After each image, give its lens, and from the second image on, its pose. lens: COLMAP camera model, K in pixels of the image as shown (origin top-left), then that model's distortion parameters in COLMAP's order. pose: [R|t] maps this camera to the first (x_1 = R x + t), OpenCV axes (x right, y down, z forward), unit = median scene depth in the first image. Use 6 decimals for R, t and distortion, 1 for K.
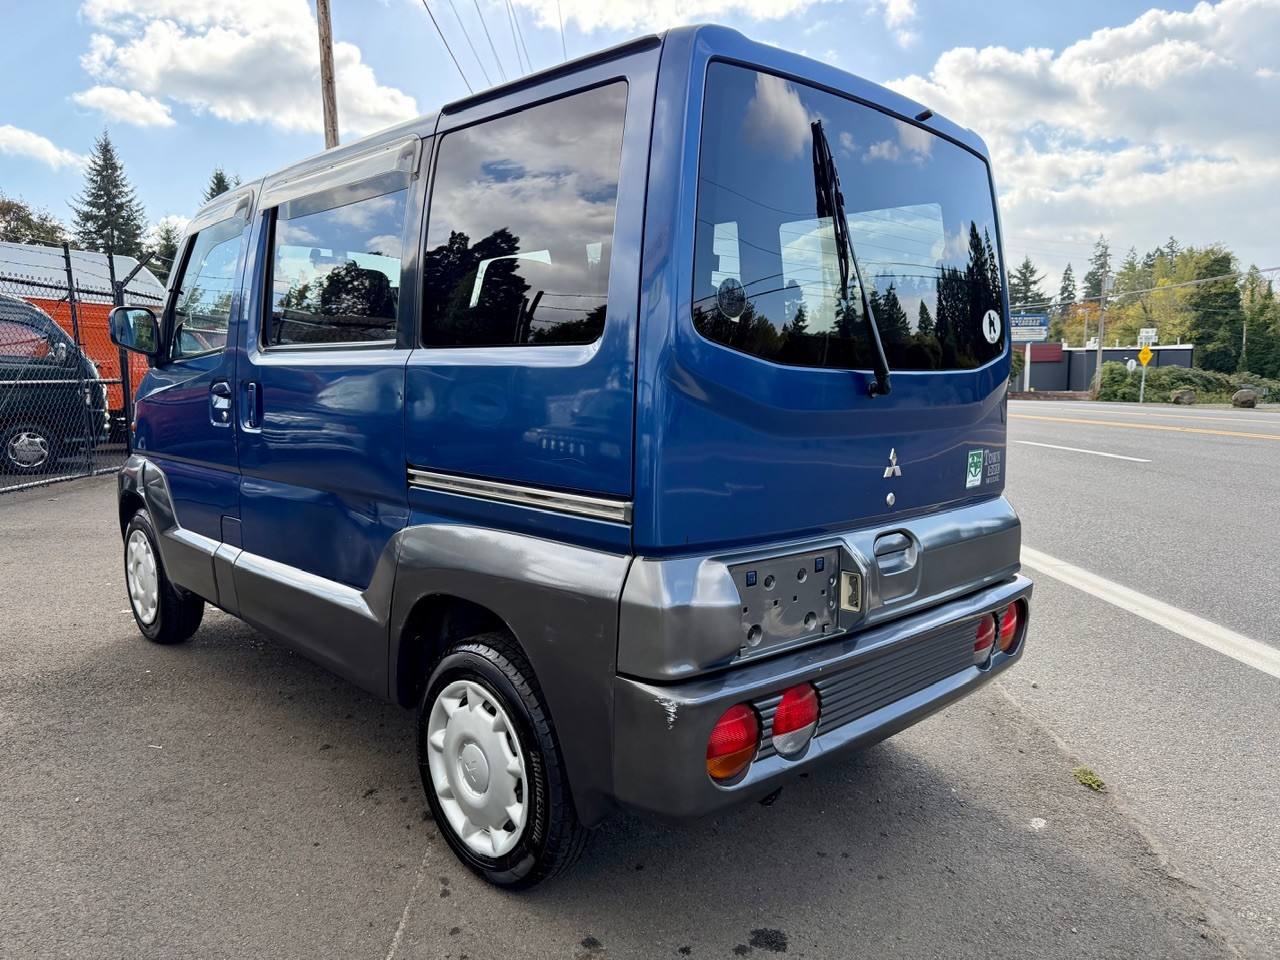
lens RADIAL K [[917.3, 0, 633.1], [0, 917.3, 489.6], [0, 0, 1]] dist [0.018711, -0.034990]
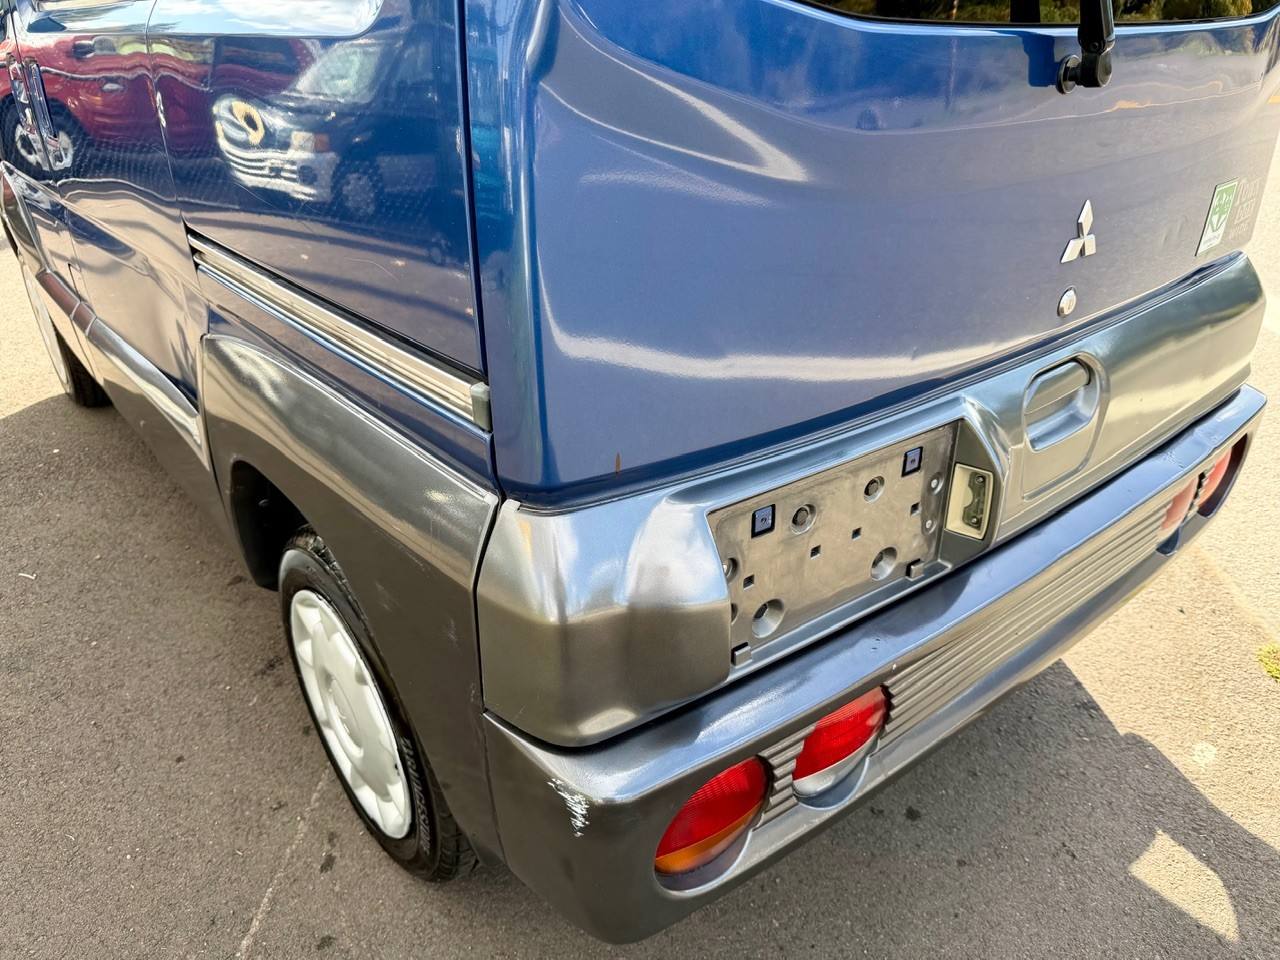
lens RADIAL K [[917.3, 0, 632.0], [0, 917.3, 497.6], [0, 0, 1]] dist [0.018711, -0.034990]
pose [[0.995703, 0.021845, -0.089994, 0.089986], [0.011244, 0.936071, 0.351632, -0.074243], [0.091922, -0.351133, 0.931802, 0.479858]]
